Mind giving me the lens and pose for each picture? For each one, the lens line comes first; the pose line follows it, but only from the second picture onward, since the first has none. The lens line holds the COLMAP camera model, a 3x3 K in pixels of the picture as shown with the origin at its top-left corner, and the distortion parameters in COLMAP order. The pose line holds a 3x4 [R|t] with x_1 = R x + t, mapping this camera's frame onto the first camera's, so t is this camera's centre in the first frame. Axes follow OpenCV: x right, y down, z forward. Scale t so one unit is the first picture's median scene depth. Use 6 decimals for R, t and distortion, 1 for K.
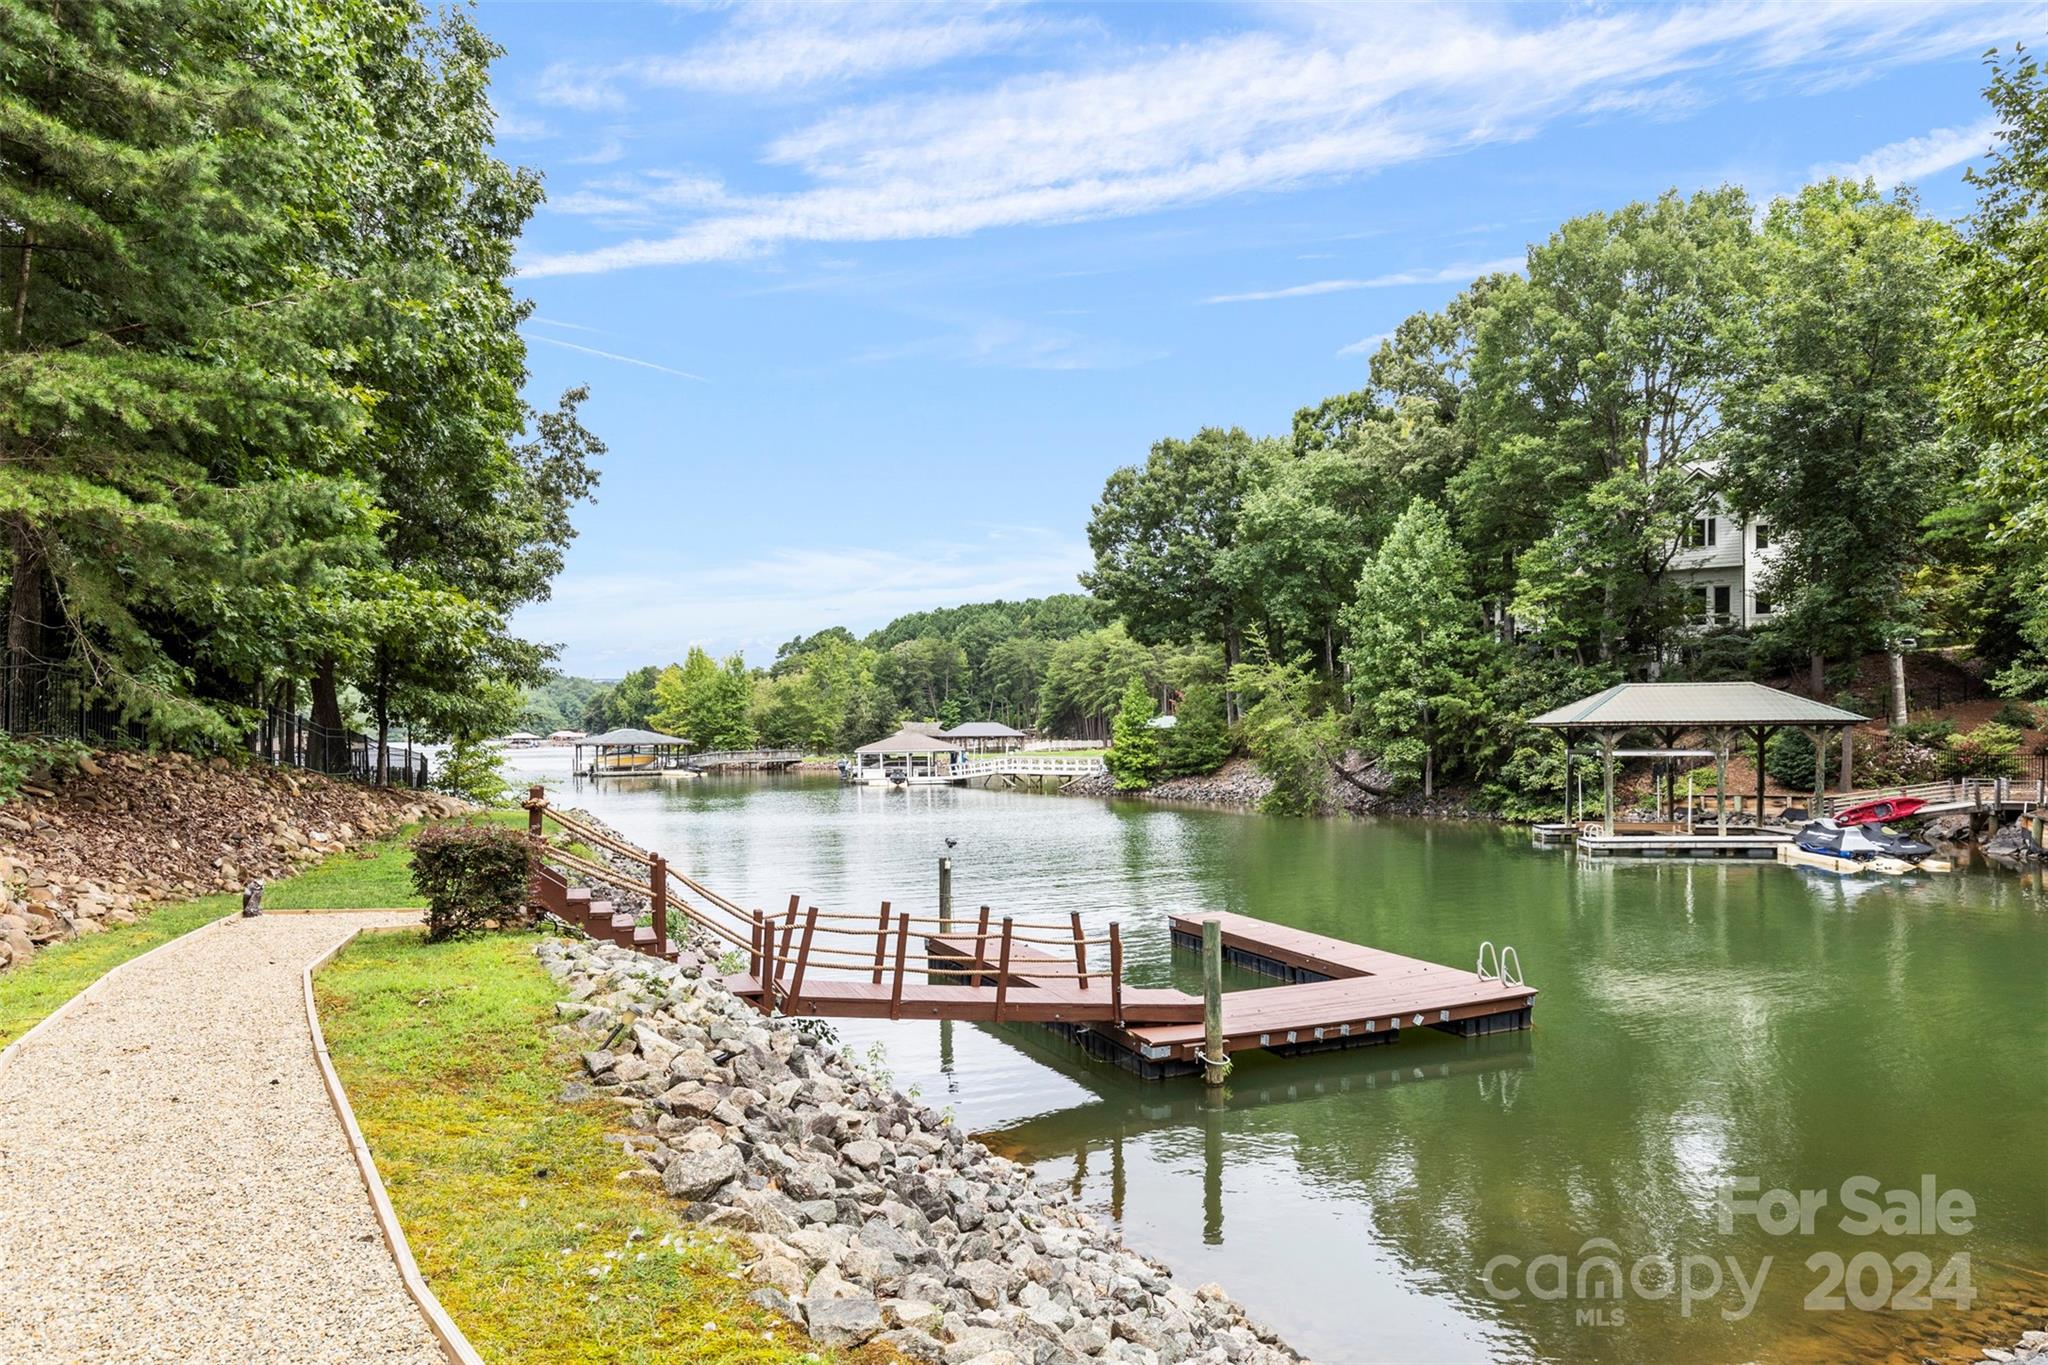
lens RADIAL K [[1212.3, 0, 1030.5], [0, 1212.3, 695.6], [0, 0, 1]] dist [0.000867, 0.000729]
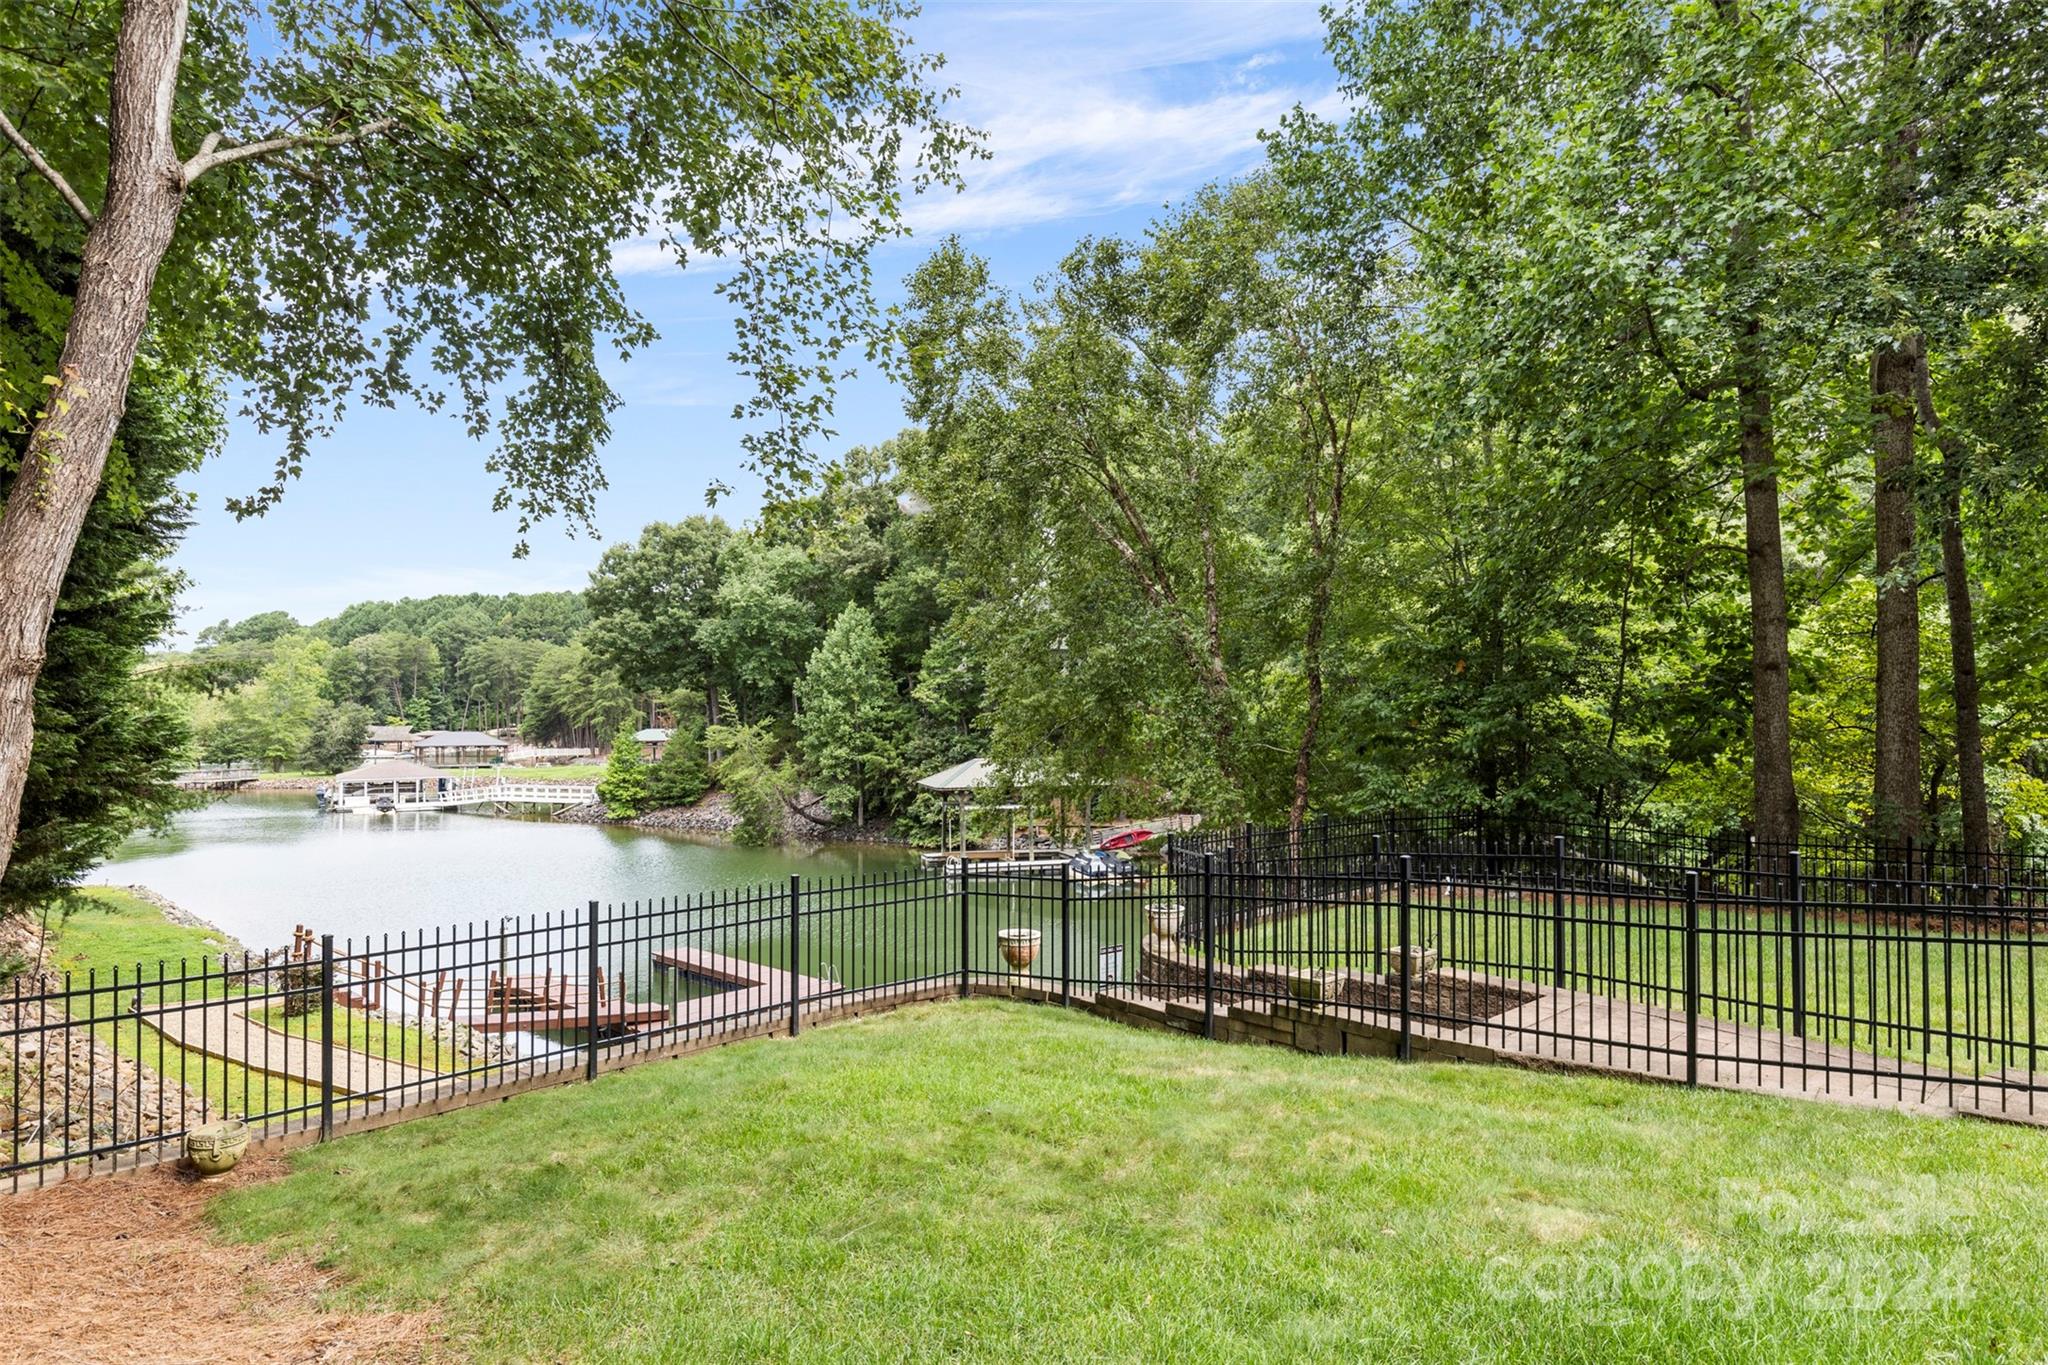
lens RADIAL K [[1212.3, 0, 1009.9], [0, 1212.3, 686.0], [0, 0, 1]] dist [0.000867, 0.000729]
pose [[0.922529, 0.010671, 0.385781, -0.025752], [-0.012883, 0.999912, 0.003149, -0.066040], [-0.385713, -0.007875, 0.922585, -0.237869]]
